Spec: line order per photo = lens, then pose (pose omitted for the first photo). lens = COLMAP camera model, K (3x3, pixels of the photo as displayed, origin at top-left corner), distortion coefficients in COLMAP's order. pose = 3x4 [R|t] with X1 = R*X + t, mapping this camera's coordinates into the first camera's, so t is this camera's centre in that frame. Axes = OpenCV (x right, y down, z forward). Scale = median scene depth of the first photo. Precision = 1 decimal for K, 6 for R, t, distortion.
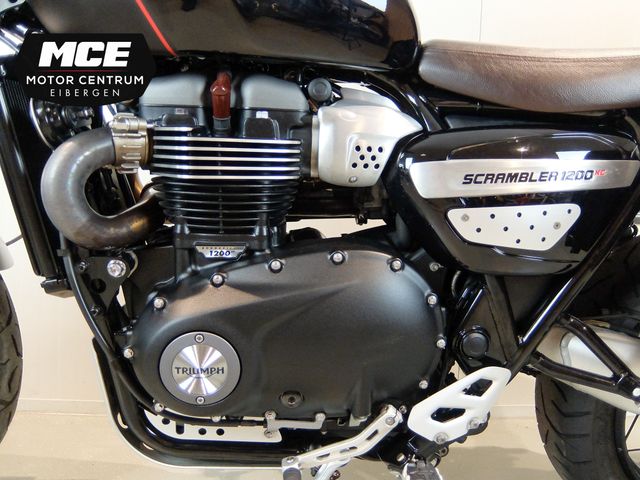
lens RADIAL K [[476.2, 0, 319.7], [0, 476.2, 239.8], [0, 0, 1]] dist [-0.017994, -0.008375]
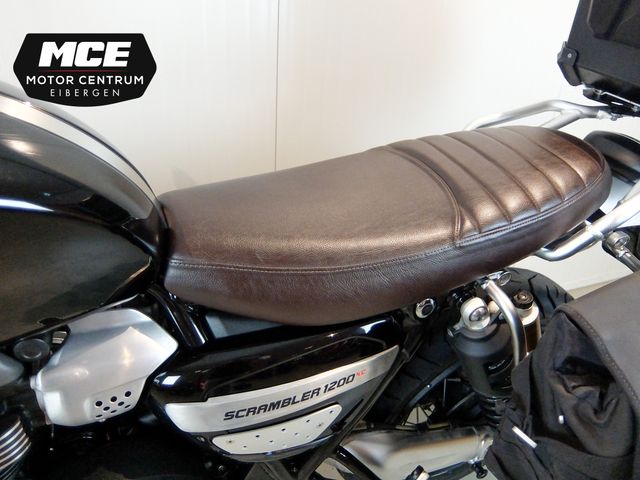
lens RADIAL K [[476.2, 0, 322.3], [0, 476.2, 256.2], [0, 0, 1]] dist [-0.017994, -0.008375]
pose [[0.945812, -0.141408, 0.292306, 0.252808], [0.005897, 0.907528, 0.419951, -0.799325], [-0.324660, -0.395471, 0.859185, 0.252250]]
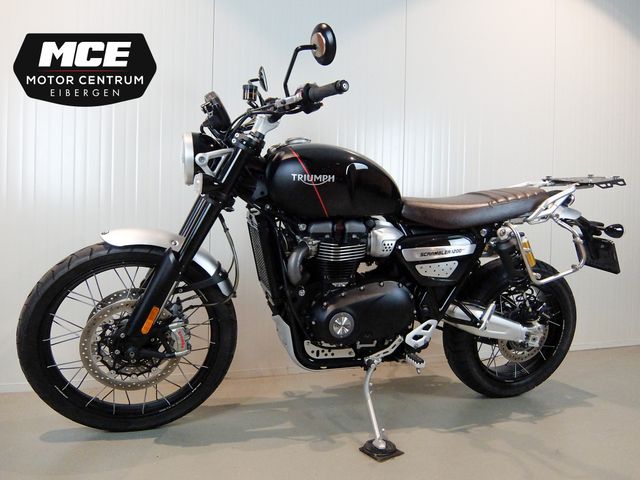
lens RADIAL K [[476.2, 0, 319.2], [0, 476.2, 240.9], [0, 0, 1]] dist [-0.017994, -0.008375]
pose [[0.975178, -0.040394, 0.217709, -0.924684], [0.043400, 0.999017, -0.009041, -0.209448], [-0.217130, 0.018265, 0.975972, -1.696182]]
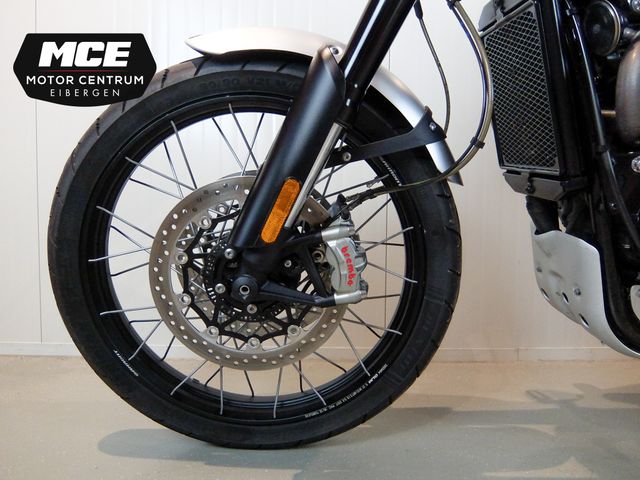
lens RADIAL K [[467.7, 0, 325.0], [0, 467.7, 239.1], [0, 0, 1]] dist [-0.040286, -0.002174]
pose [[0.995073, -0.048833, -0.086283, -1.072655], [0.047901, 0.998770, -0.012840, 0.225235], [0.086804, 0.008643, 0.996188, -0.119874]]
